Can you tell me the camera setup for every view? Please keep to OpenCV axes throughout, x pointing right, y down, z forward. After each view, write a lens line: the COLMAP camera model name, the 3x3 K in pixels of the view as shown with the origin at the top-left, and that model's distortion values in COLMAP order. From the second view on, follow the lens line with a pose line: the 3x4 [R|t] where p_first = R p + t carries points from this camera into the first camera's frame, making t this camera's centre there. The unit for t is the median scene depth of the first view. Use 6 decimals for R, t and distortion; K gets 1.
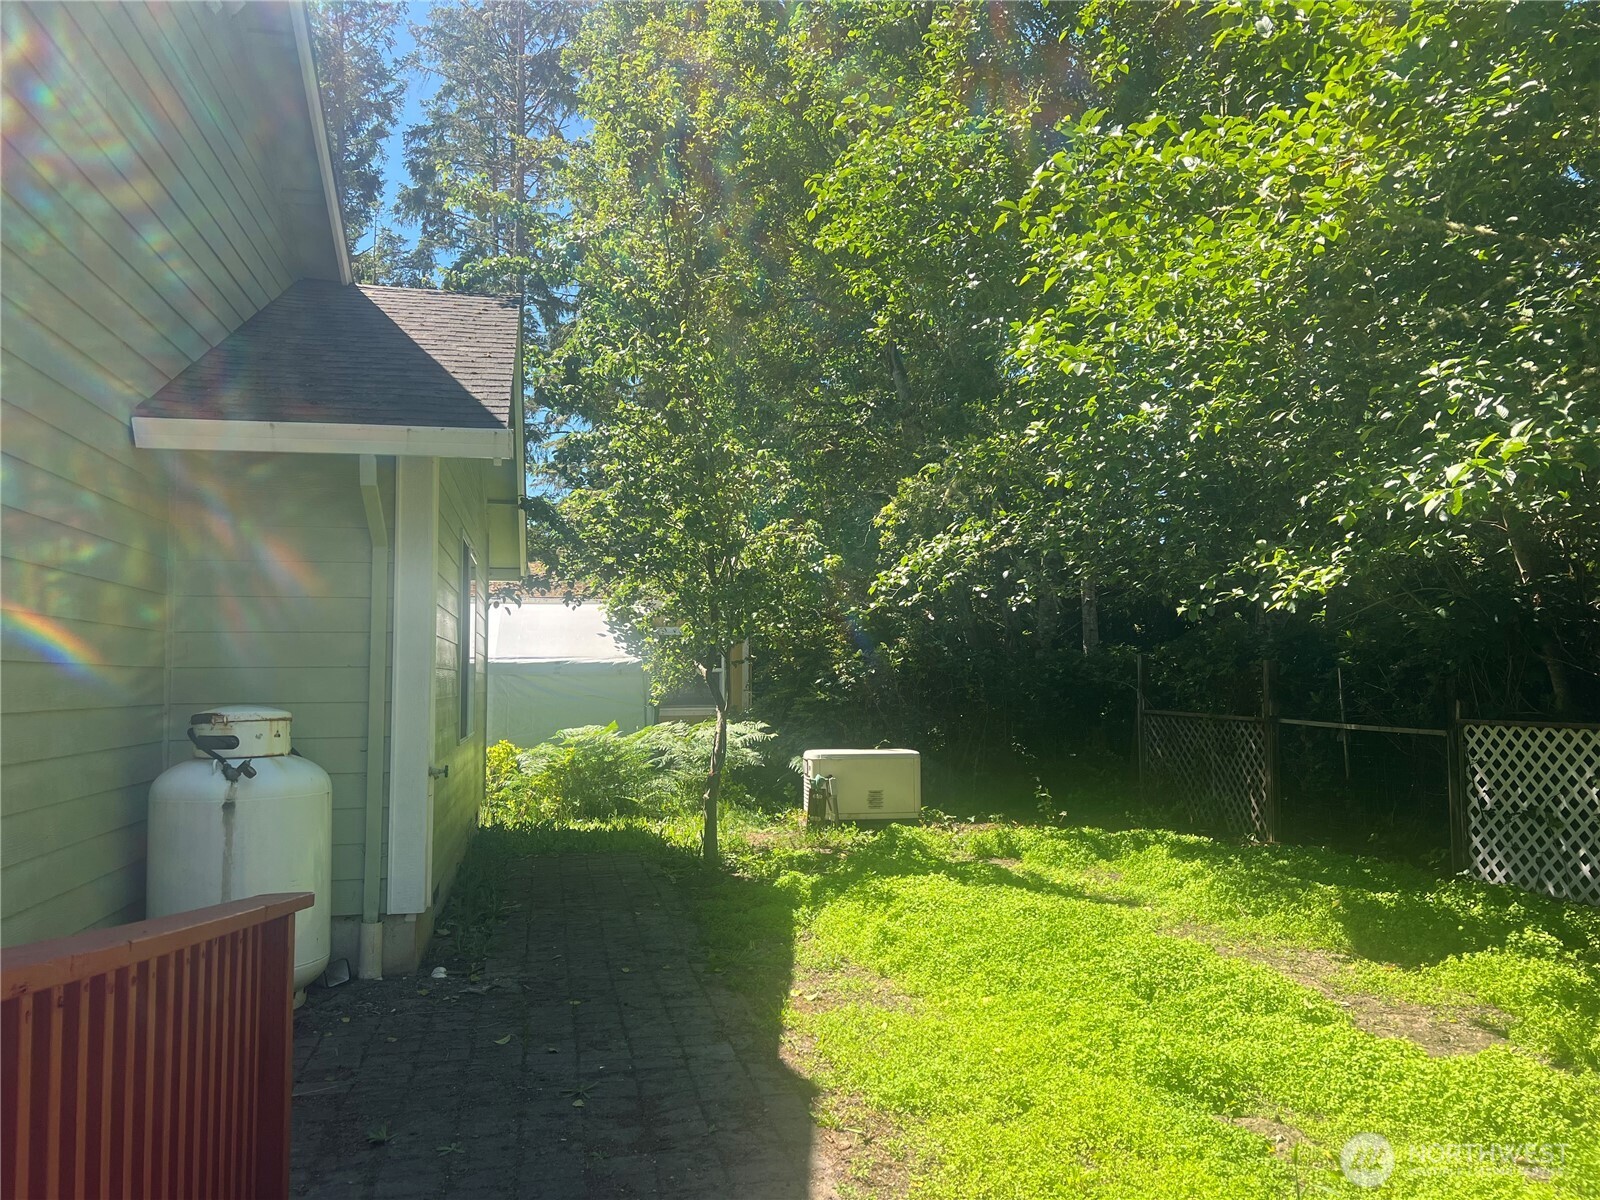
lens RADIAL K [[1207.1, 0, 801.2], [0, 1207.1, 604.2], [0, 0, 1]] dist [0.079146, -0.088264]
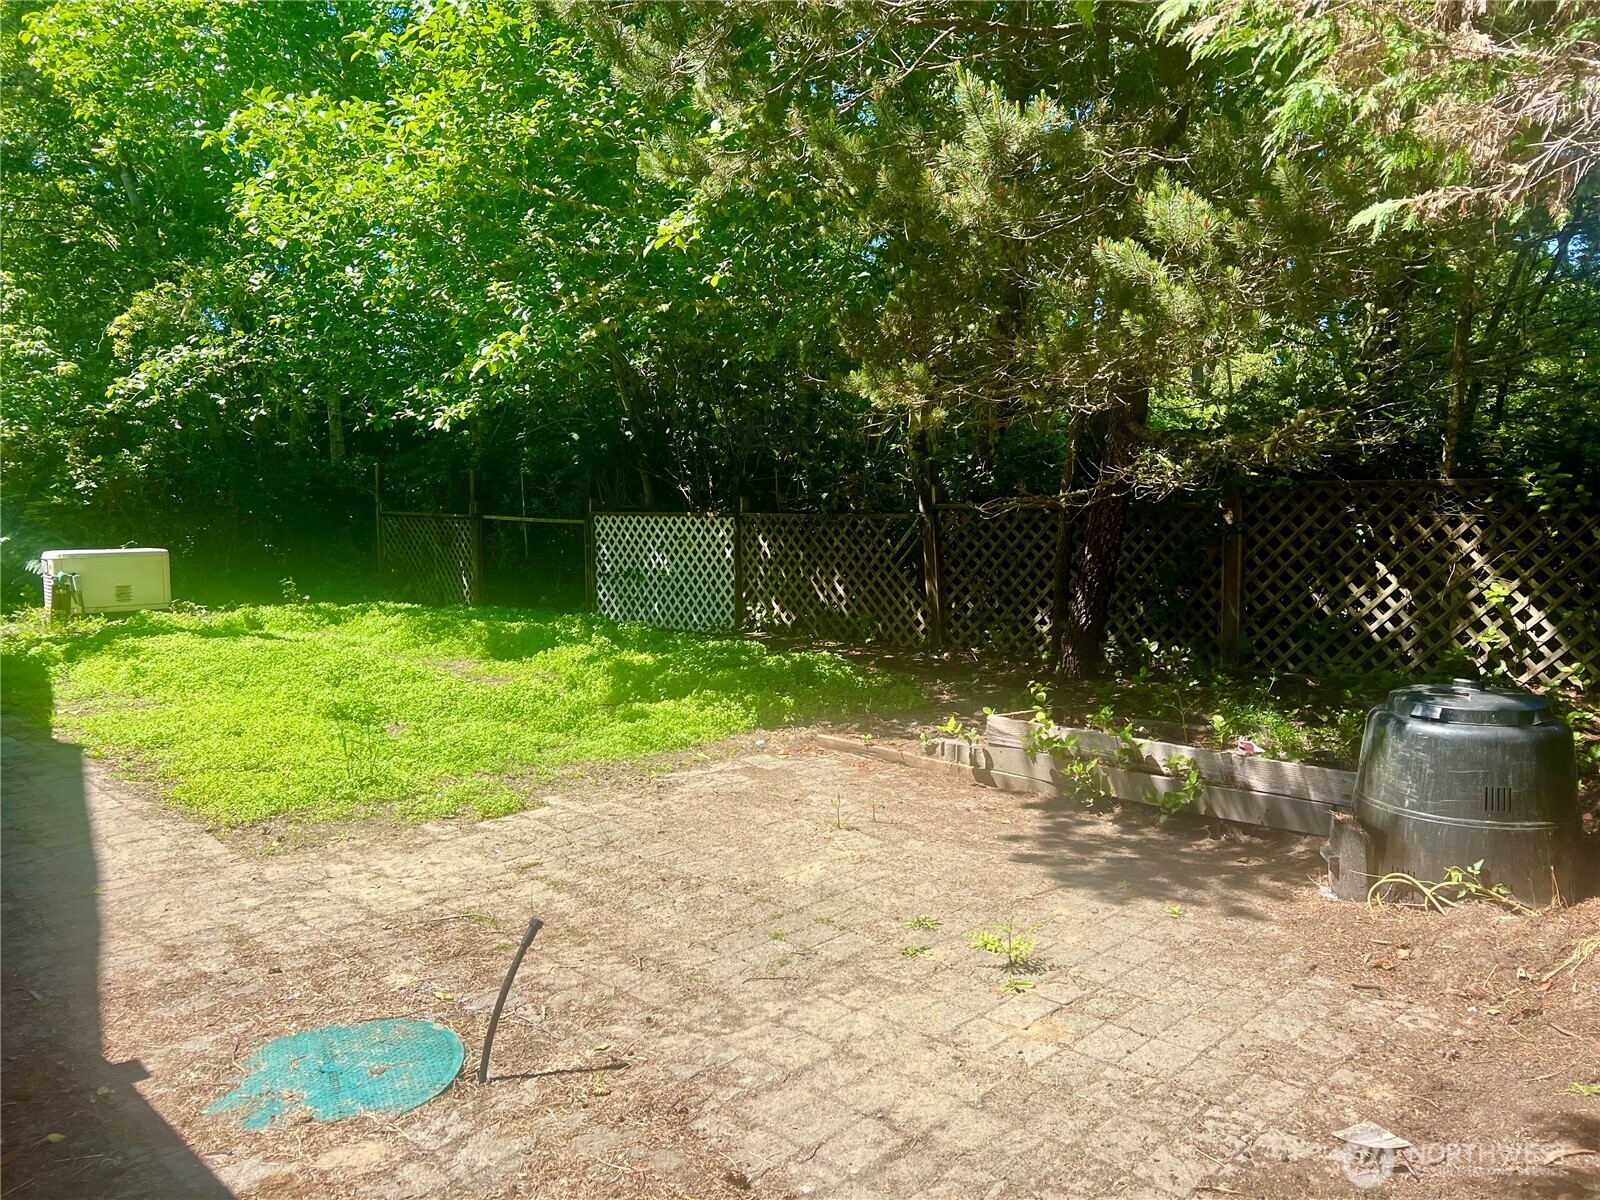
lens RADIAL K [[1207.1, 0, 801.2], [0, 1207.1, 604.2], [0, 0, 1]] dist [0.079146, -0.088264]
pose [[0.842135, -0.048990, 0.537037, -0.022857], [-0.032821, 0.989362, 0.141720, -0.007786], [-0.538267, -0.136974, 0.831569, -0.314305]]
